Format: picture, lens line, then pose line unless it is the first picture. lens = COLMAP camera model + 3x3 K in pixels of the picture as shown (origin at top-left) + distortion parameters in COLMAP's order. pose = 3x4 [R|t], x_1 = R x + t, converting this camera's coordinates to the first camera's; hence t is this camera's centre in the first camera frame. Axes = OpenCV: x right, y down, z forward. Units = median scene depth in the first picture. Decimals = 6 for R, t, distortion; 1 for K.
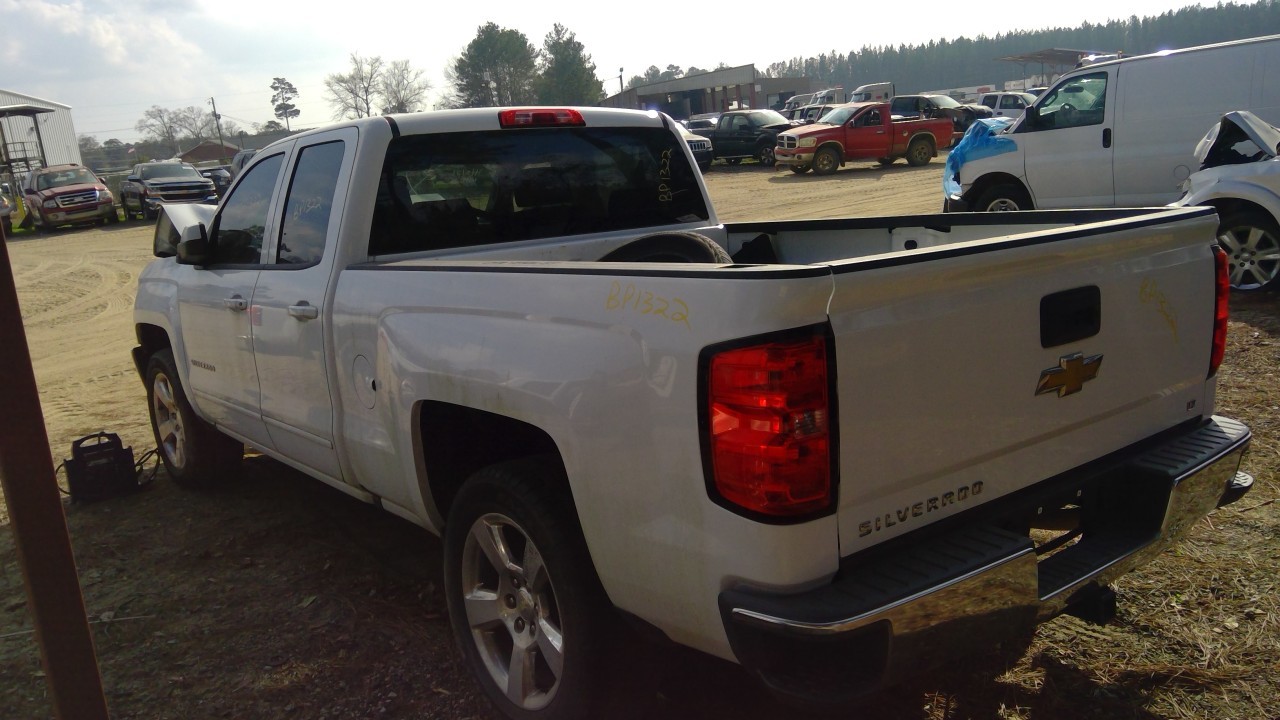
lens RADIAL K [[1013.6, 0, 634.5], [0, 1013.6, 358.2], [0, 0, 1]] dist [0.130162, -0.205087]
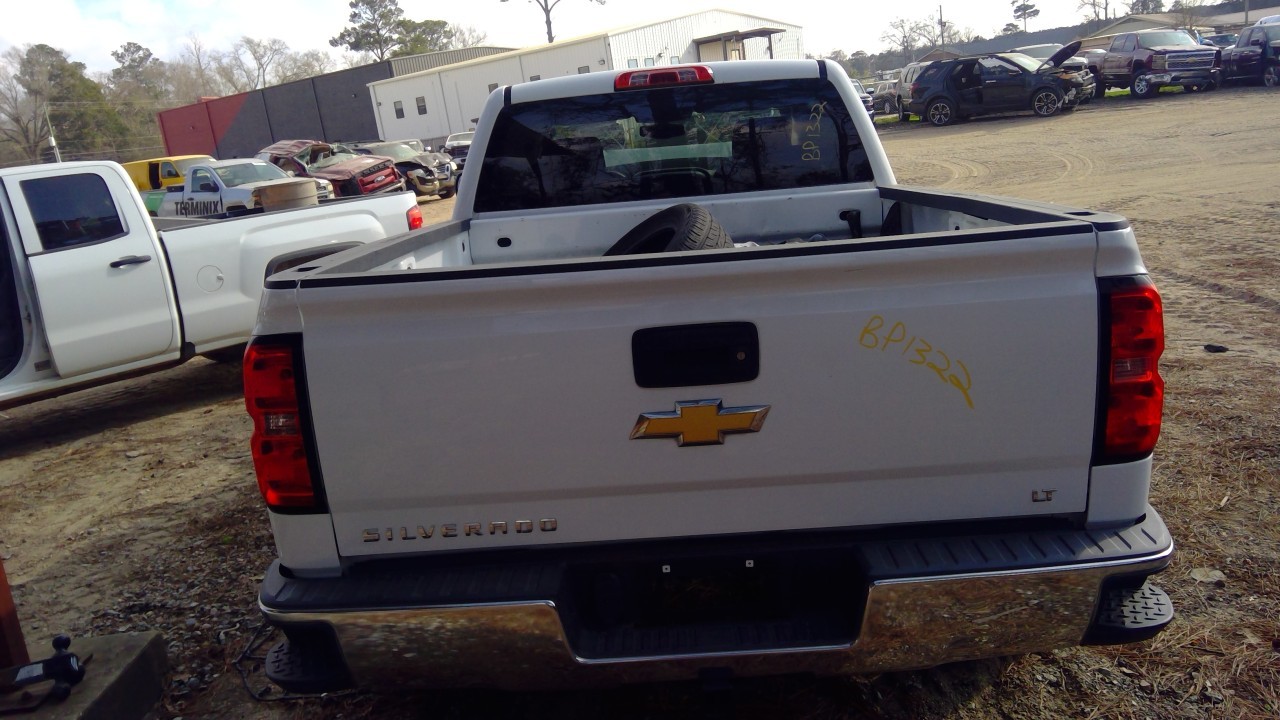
lens RADIAL K [[1013.6, 0, 634.5], [0, 1013.6, 358.2], [0, 0, 1]] dist [0.130162, -0.205087]
pose [[0.783538, 0.142241, -0.604843, 0.550114], [-0.088829, 0.989088, 0.117530, -0.082035], [0.614961, -0.038362, 0.787624, 0.193499]]
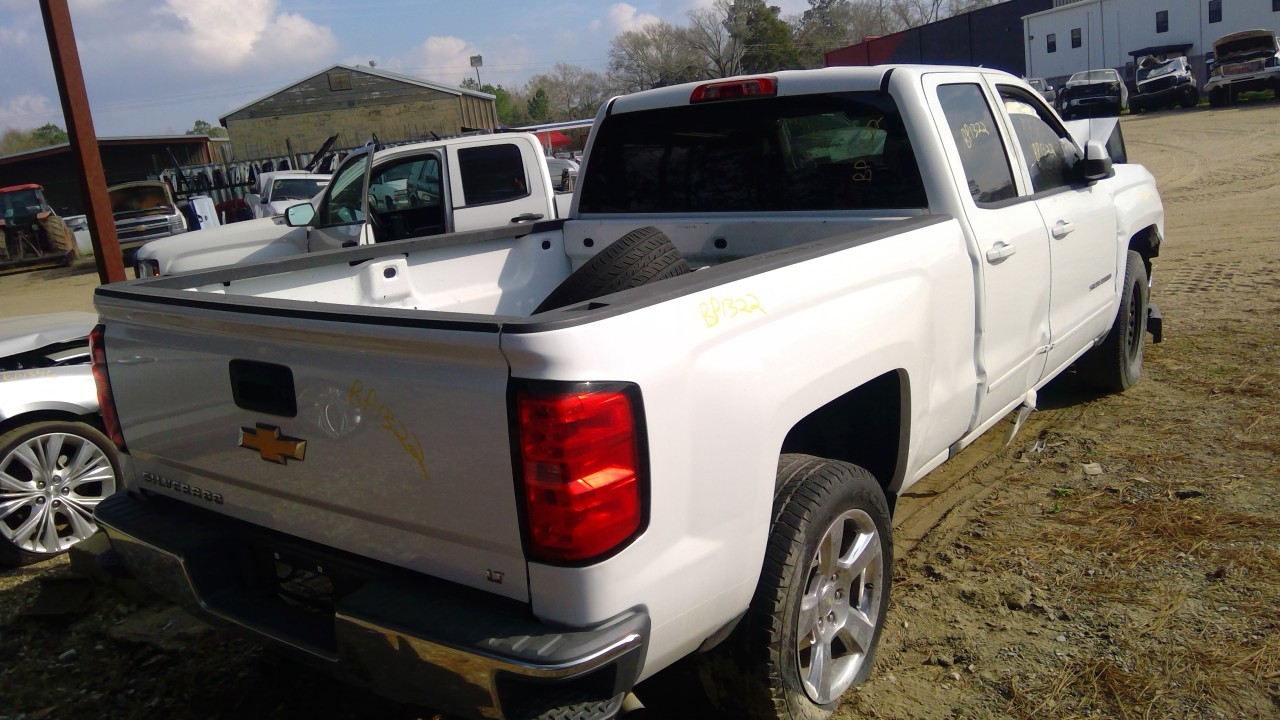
lens RADIAL K [[1013.6, 0, 634.5], [0, 1013.6, 358.2], [0, 0, 1]] dist [0.130162, -0.205087]
pose [[0.276953, 0.266864, -0.923082, 0.898939], [-0.120138, 0.962739, 0.242284, -0.222098], [0.953343, 0.043796, 0.298694, 0.646996]]
